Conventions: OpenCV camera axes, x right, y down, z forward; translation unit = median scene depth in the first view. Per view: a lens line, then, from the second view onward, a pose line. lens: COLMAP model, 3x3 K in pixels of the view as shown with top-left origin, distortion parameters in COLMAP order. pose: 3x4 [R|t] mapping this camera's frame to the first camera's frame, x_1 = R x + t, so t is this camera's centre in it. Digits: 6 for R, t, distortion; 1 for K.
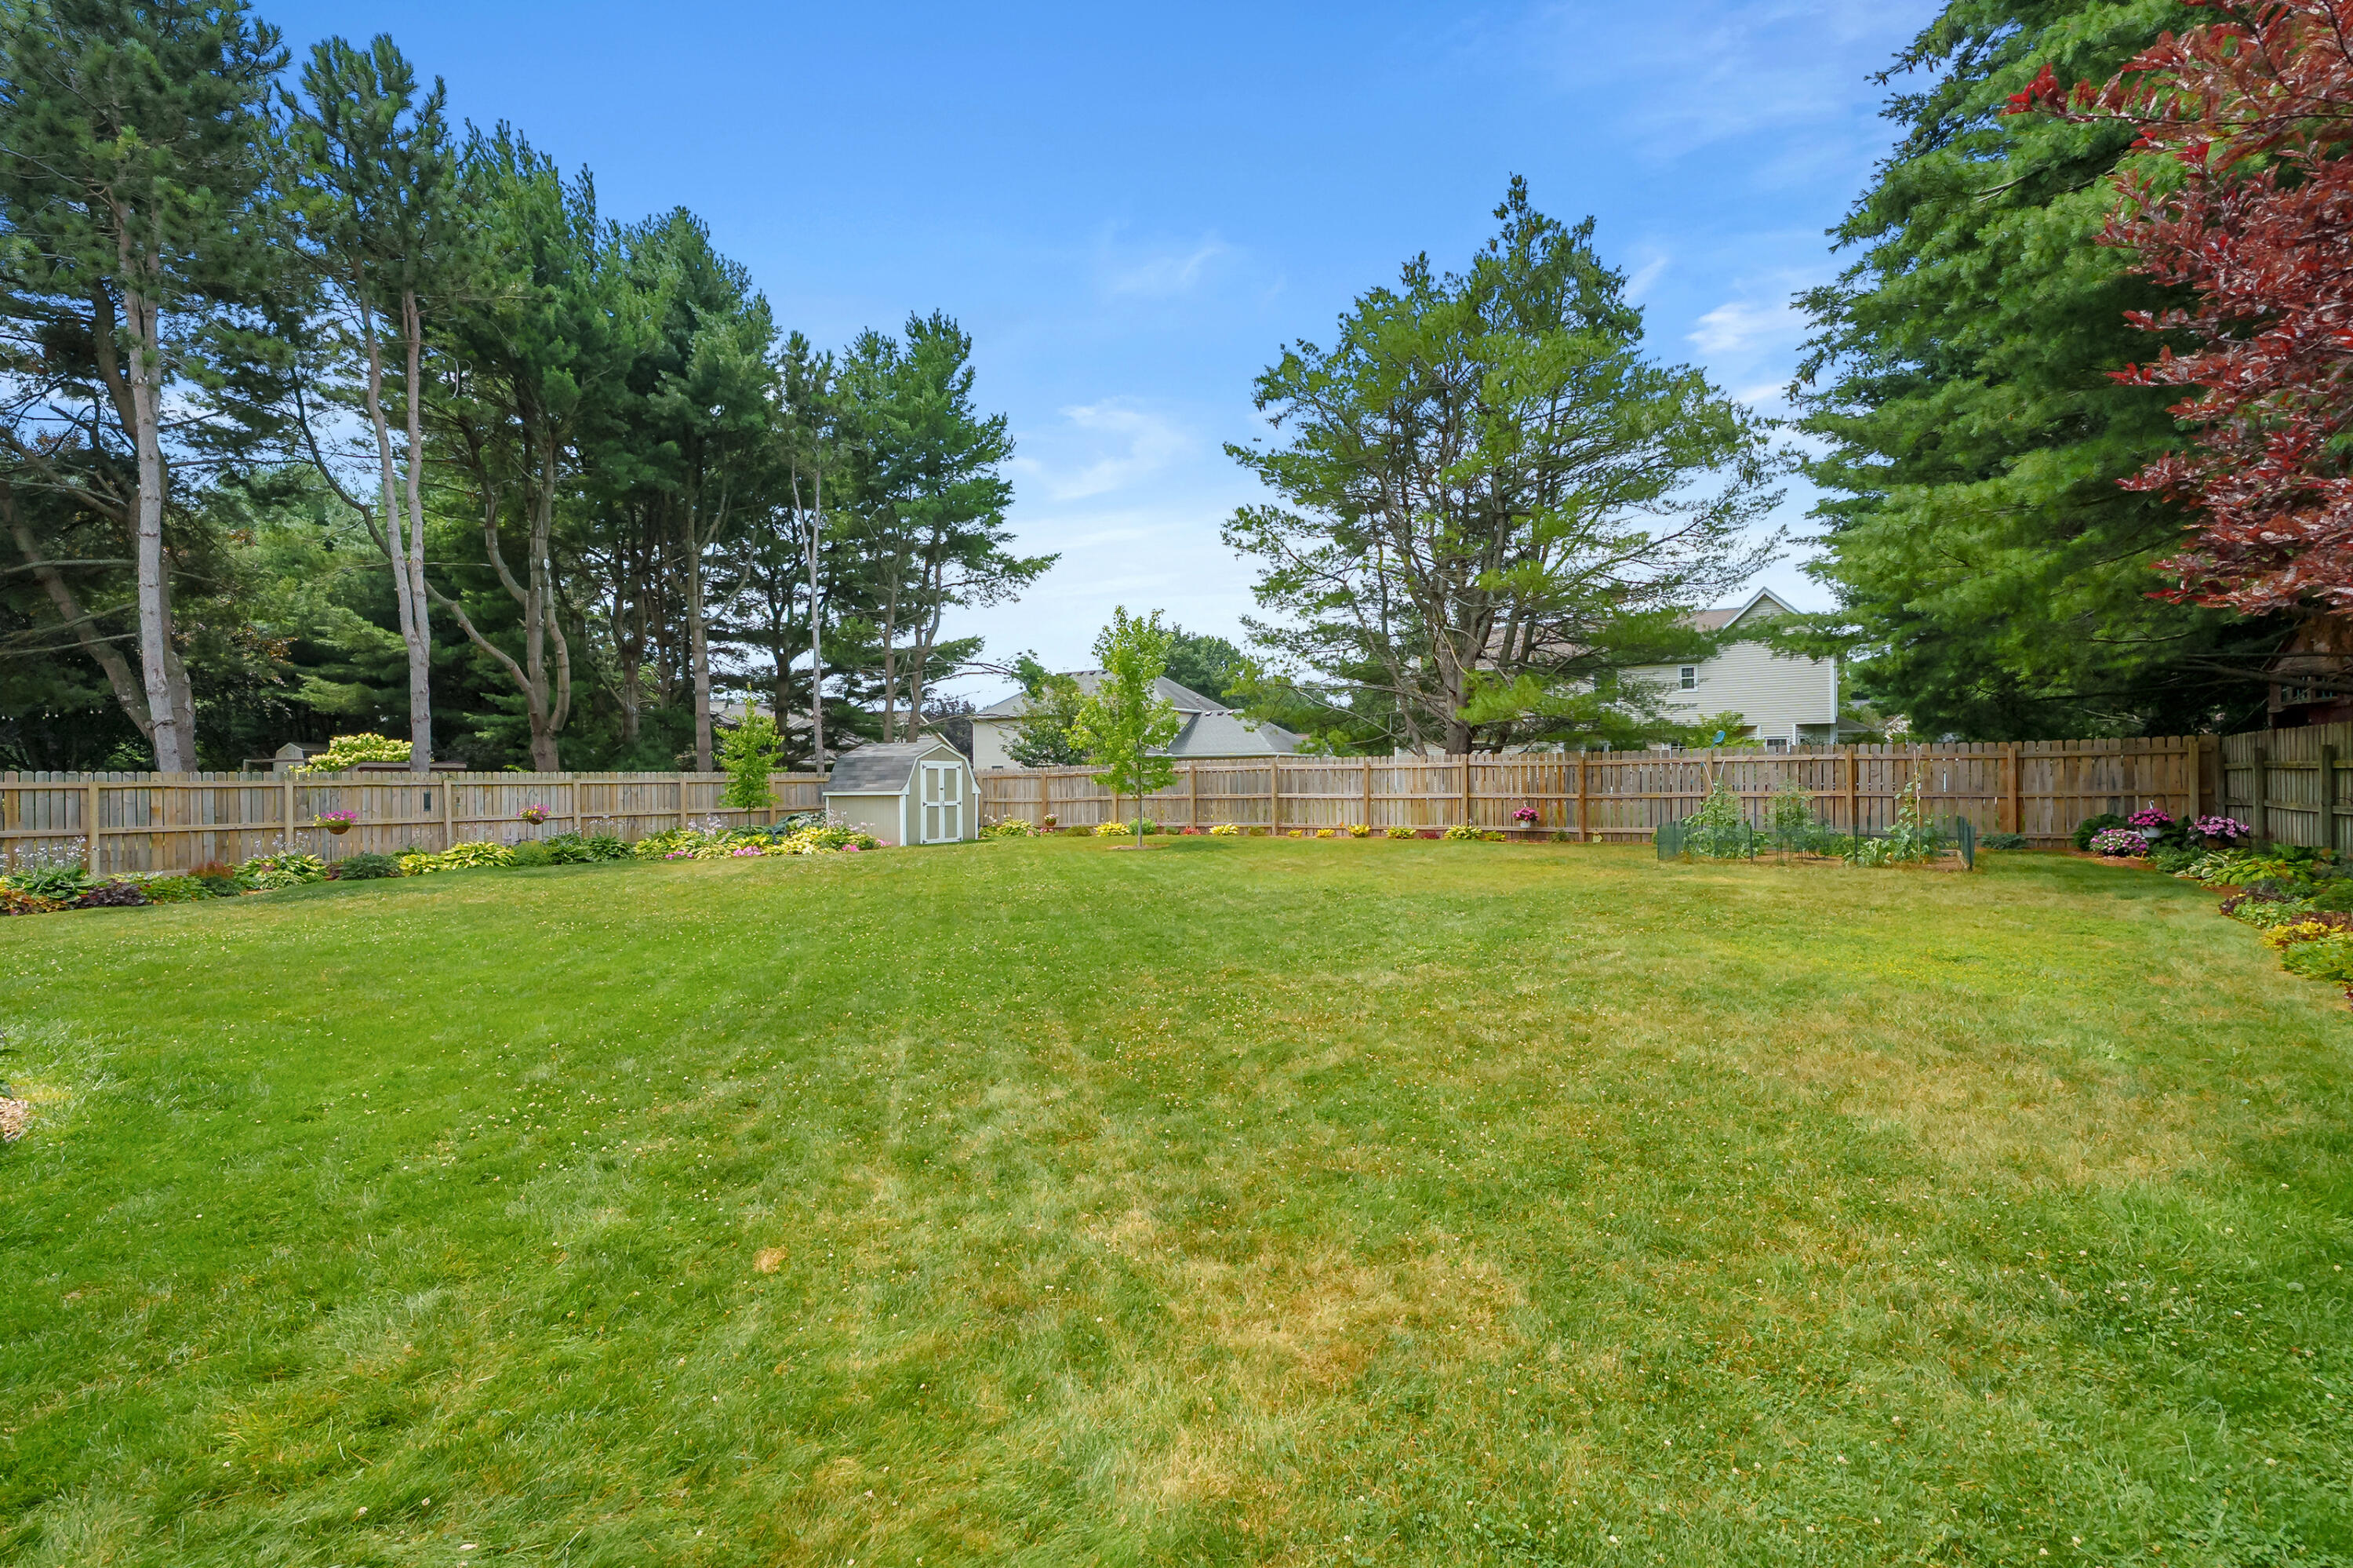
lens RADIAL K [[1070.3, 0, 1174.4], [0, 1070.3, 793.0], [0, 0, 1]] dist [-0.004994, 0.002866]
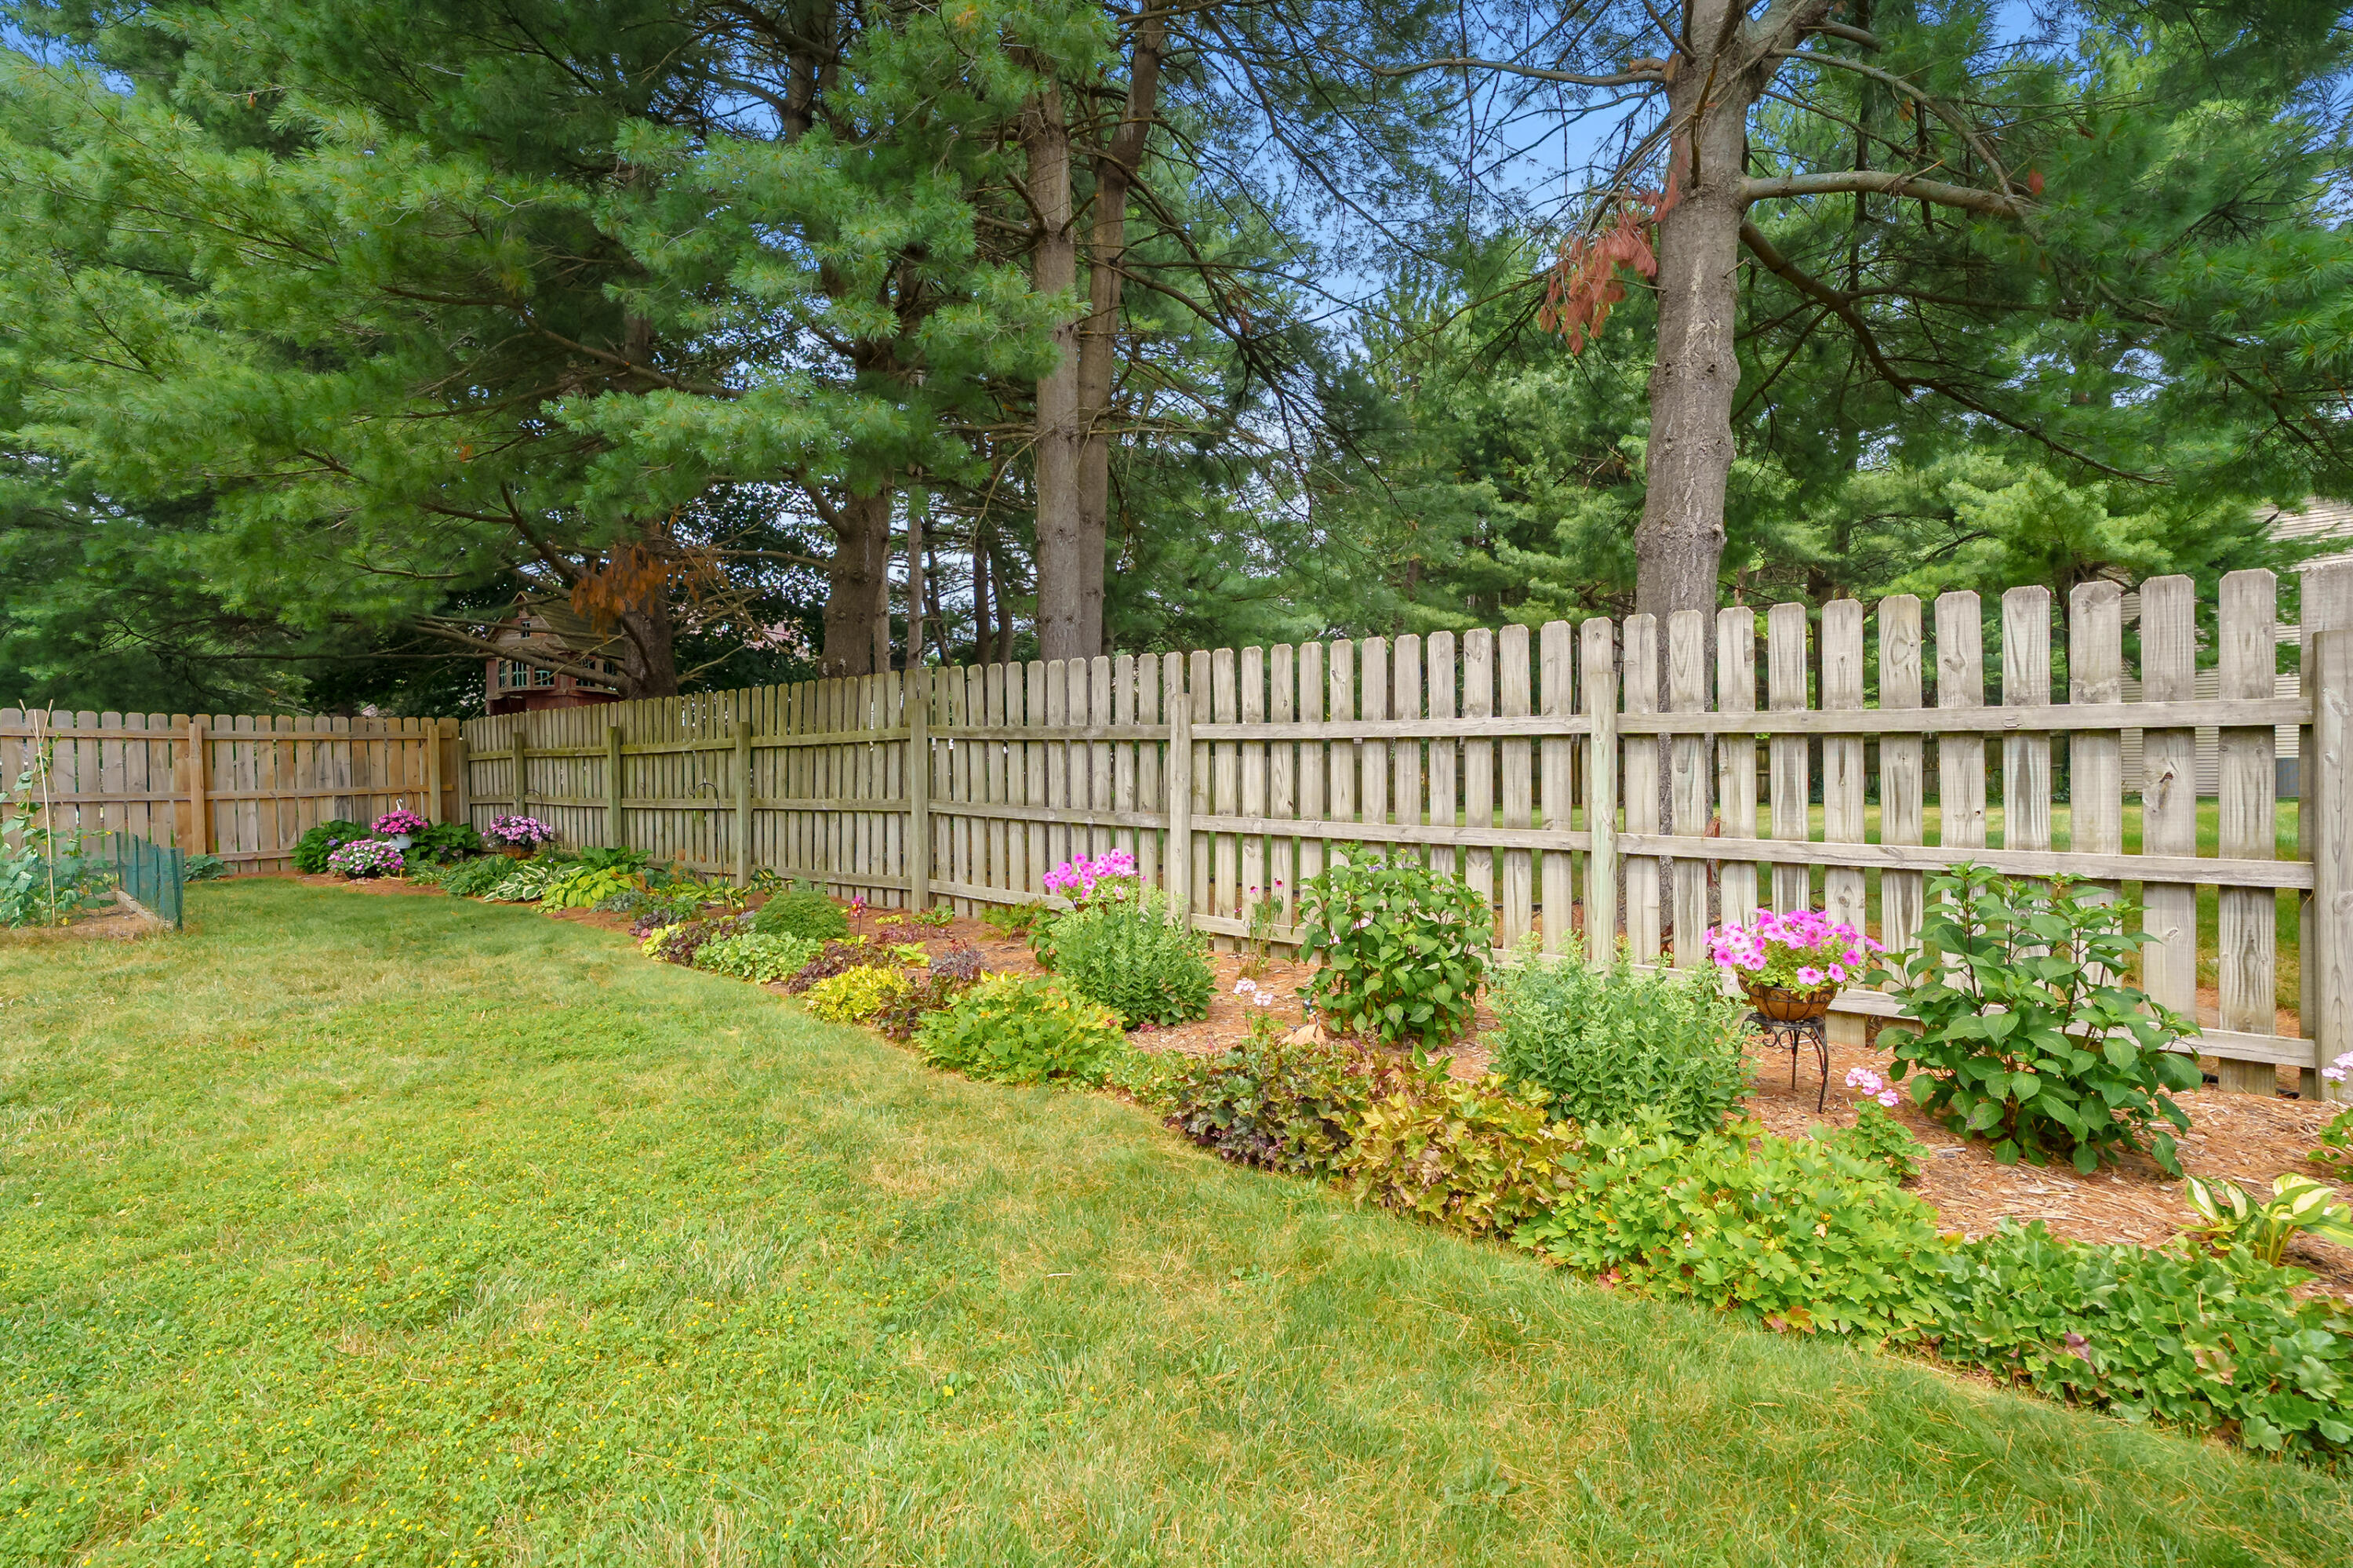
lens RADIAL K [[1070.3, 0, 1160.6], [0, 1070.3, 792.2], [0, 0, 1]] dist [-0.004994, 0.002866]
pose [[0.113387, -0.011141, 0.993488, 0.219177], [0.023176, 0.999695, 0.008566, 0.007728], [-0.993281, 0.022054, 0.113611, 0.366852]]
